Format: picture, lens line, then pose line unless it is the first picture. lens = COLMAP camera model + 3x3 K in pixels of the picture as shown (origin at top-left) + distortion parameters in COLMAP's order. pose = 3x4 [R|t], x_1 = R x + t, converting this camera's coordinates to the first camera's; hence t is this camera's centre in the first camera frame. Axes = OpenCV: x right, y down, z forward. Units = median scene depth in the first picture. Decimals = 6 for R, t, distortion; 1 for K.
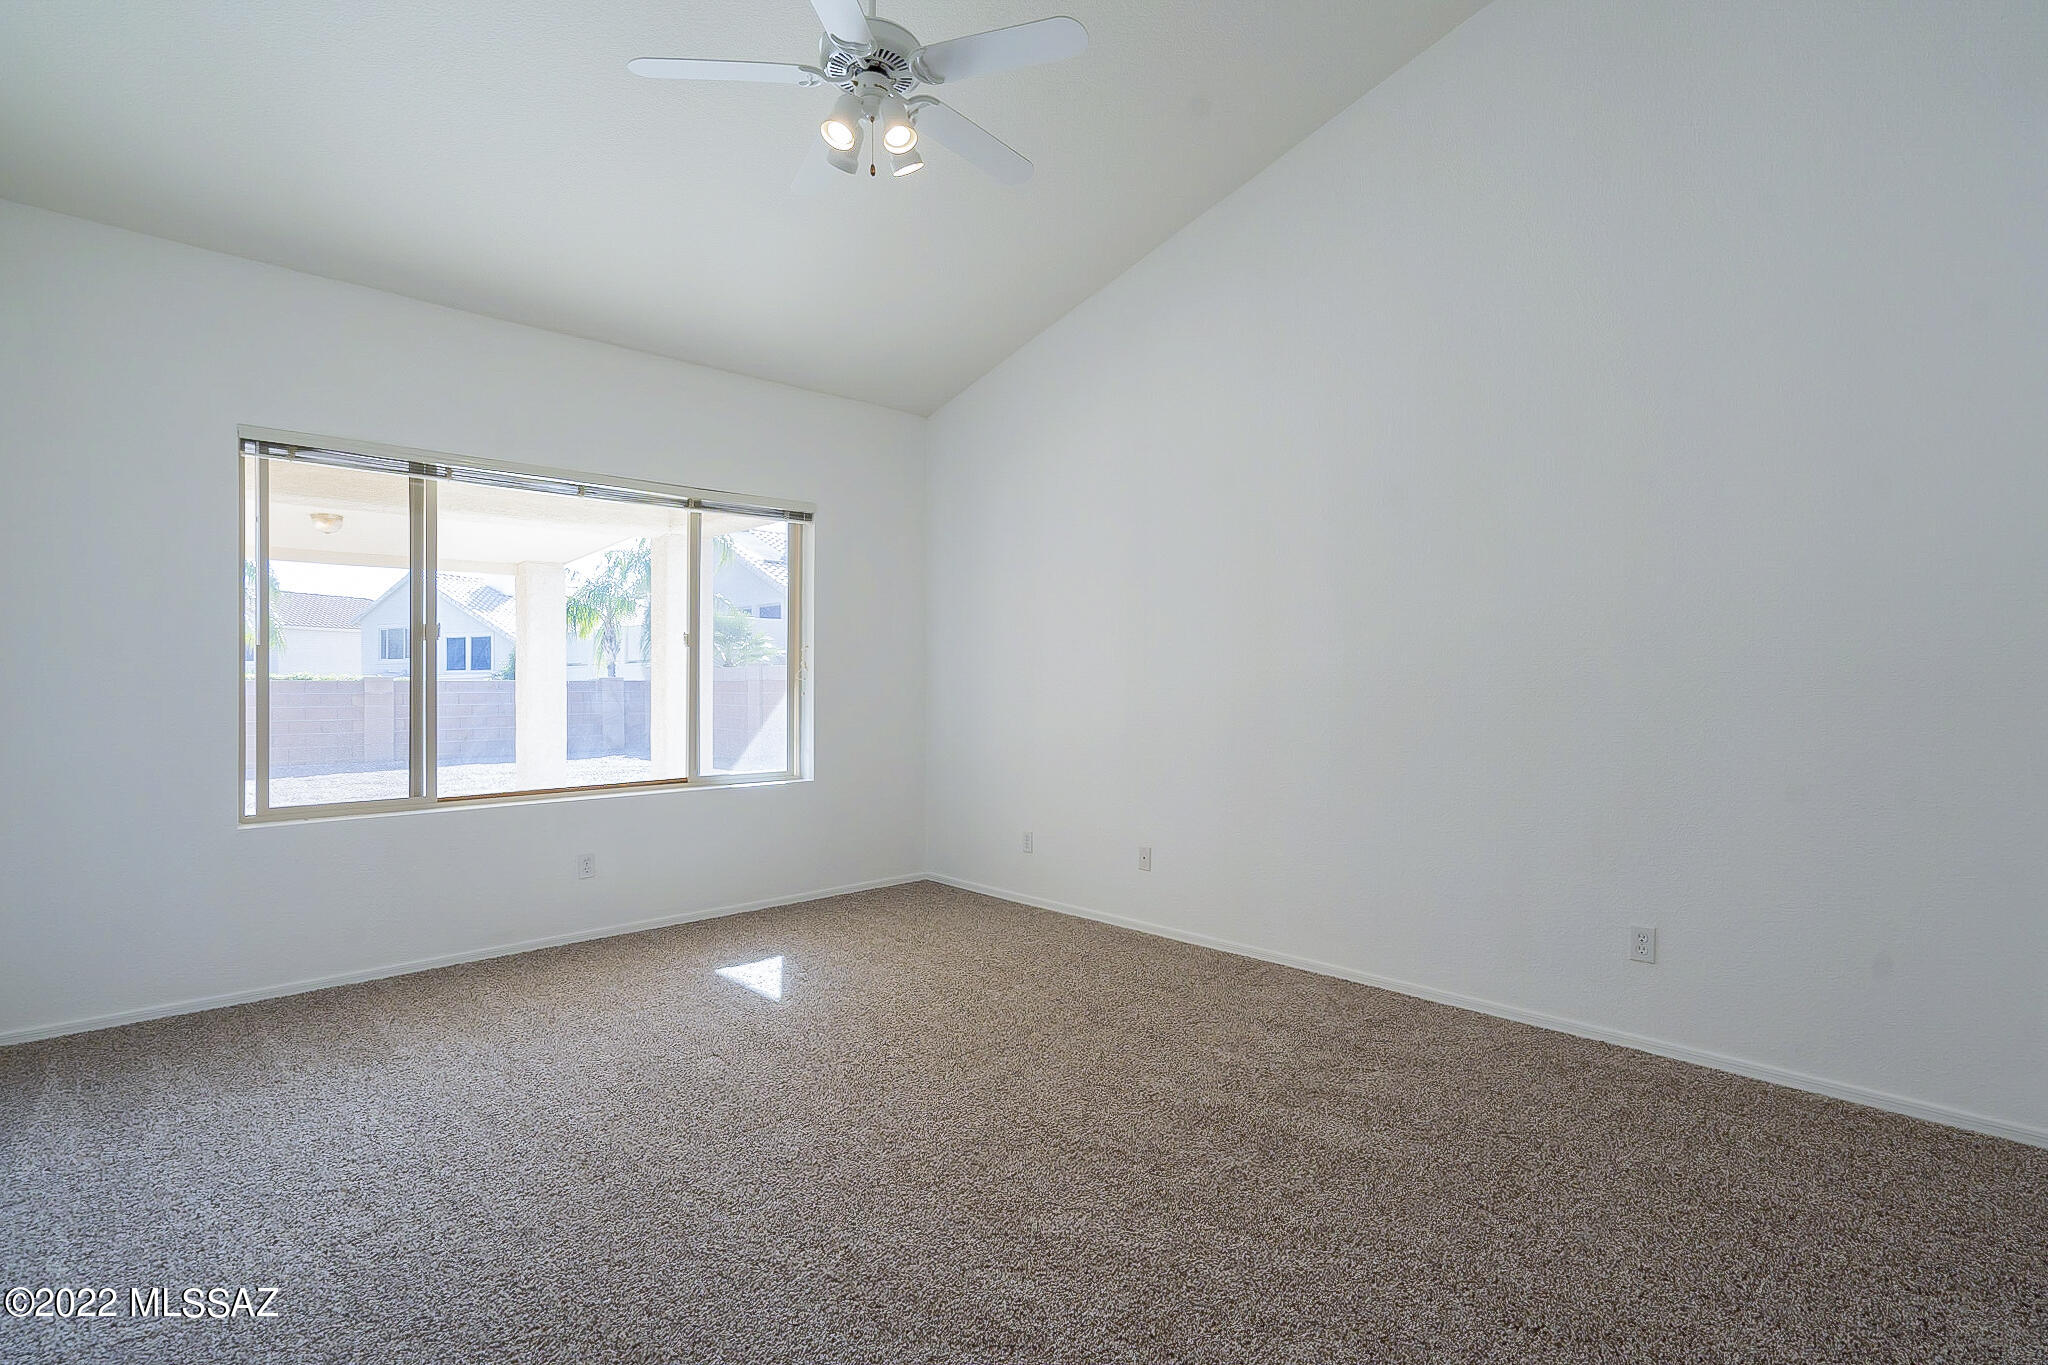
lens RADIAL K [[975.5, 0, 1013.8], [0, 975.5, 679.9], [0, 0, 1]] dist [0.004999, 0.003013]
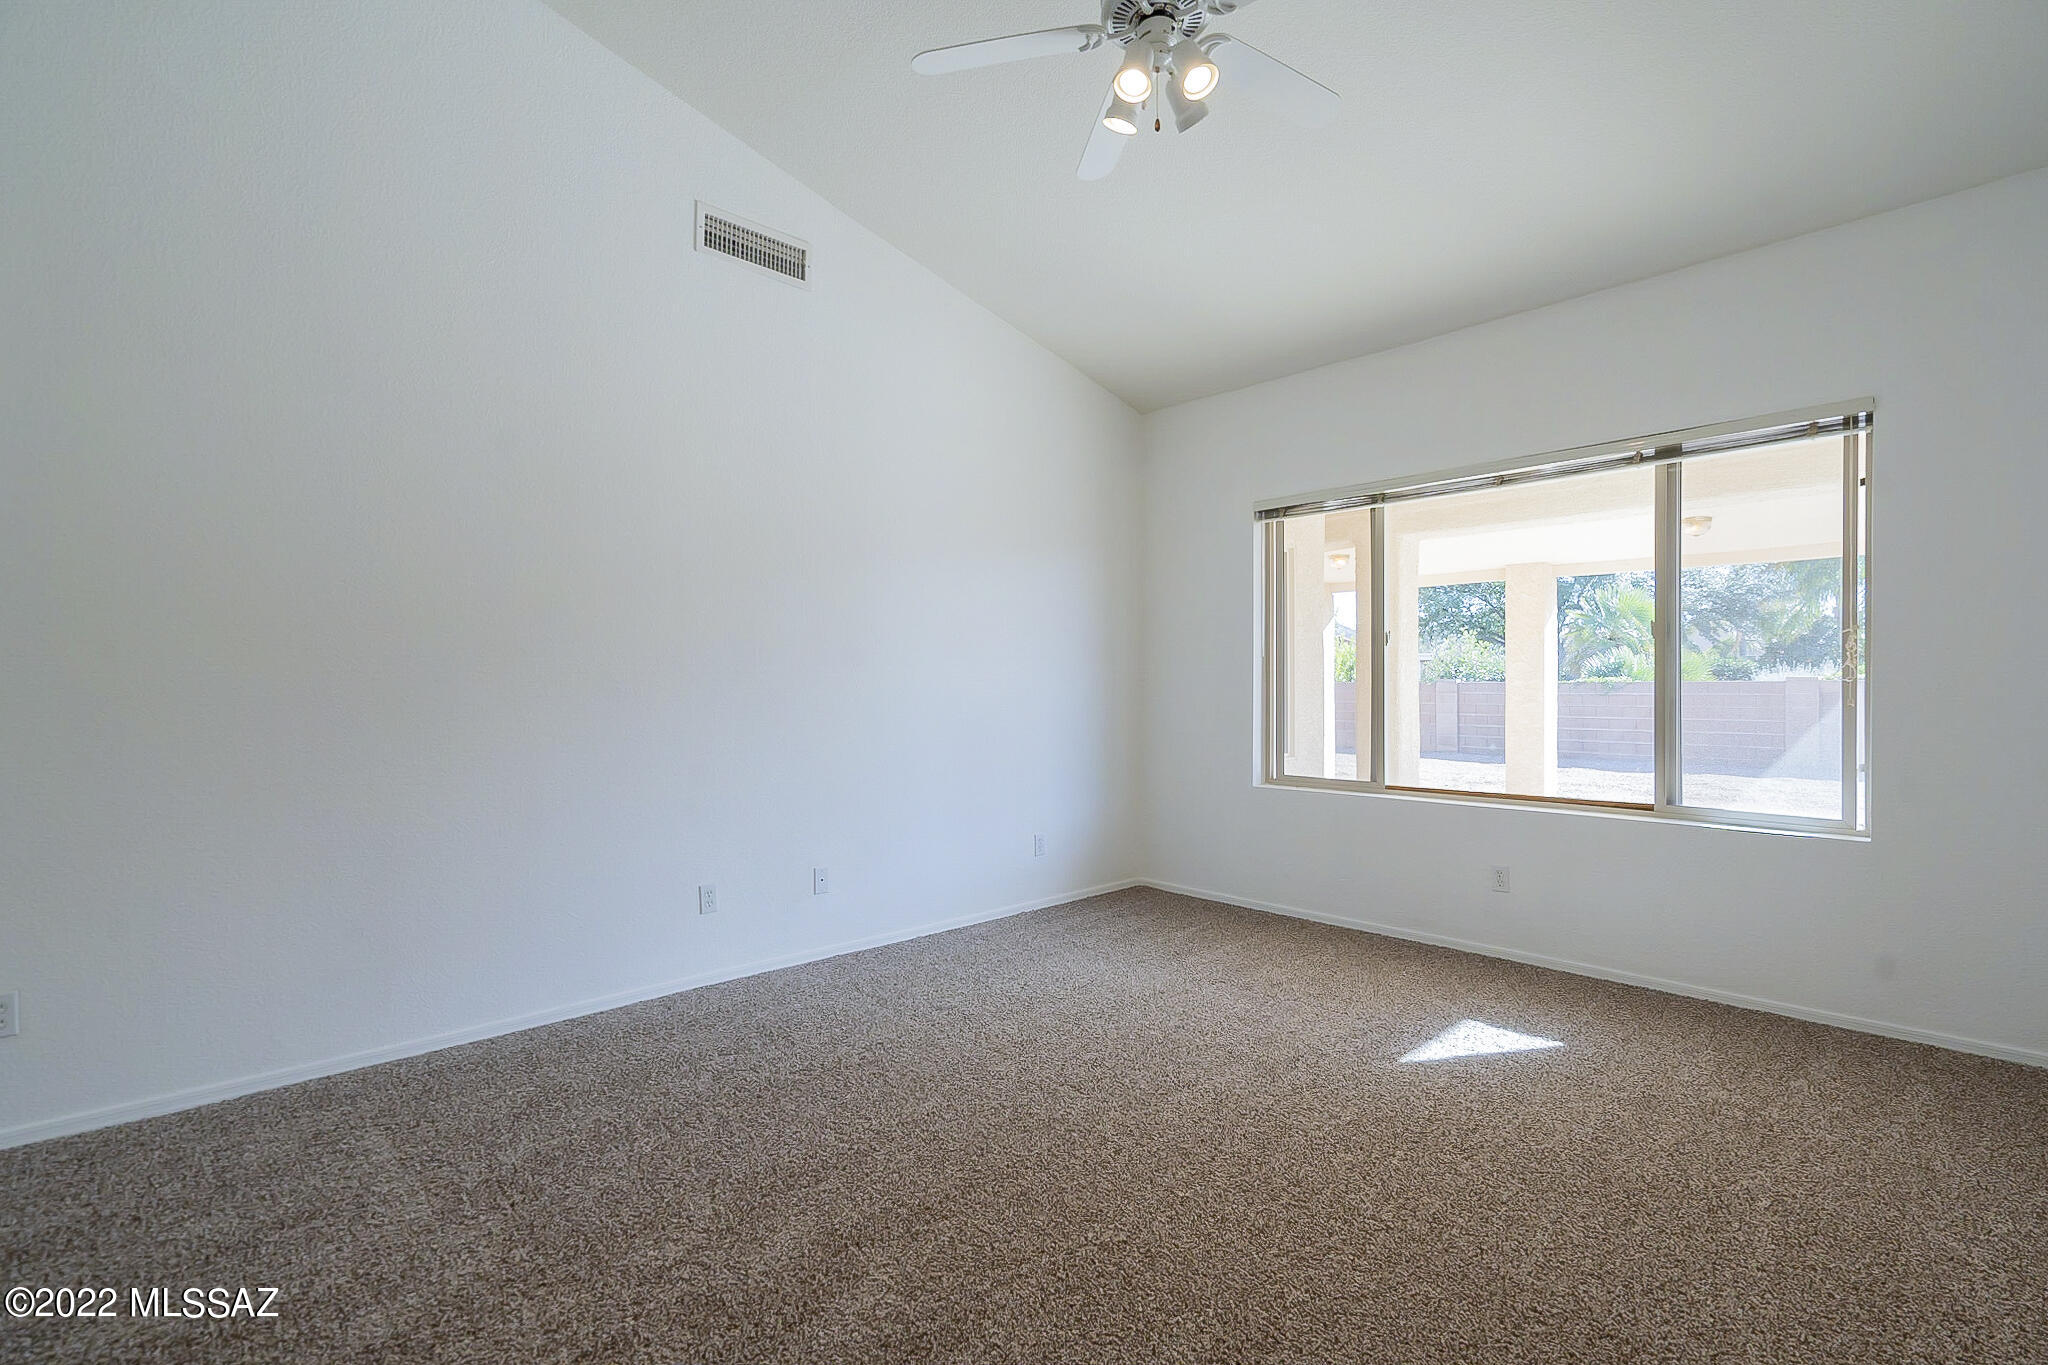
lens RADIAL K [[933.5, 0, 1021.4], [0, 933.5, 684.0], [0, 0, 1]] dist [-0.001859, 0.001205]
pose [[-0.013979, 0.002125, -0.999900, 0.464584], [0.005936, 0.999980, 0.002042, -0.001833], [0.999885, -0.005907, -0.013991, 0.552214]]
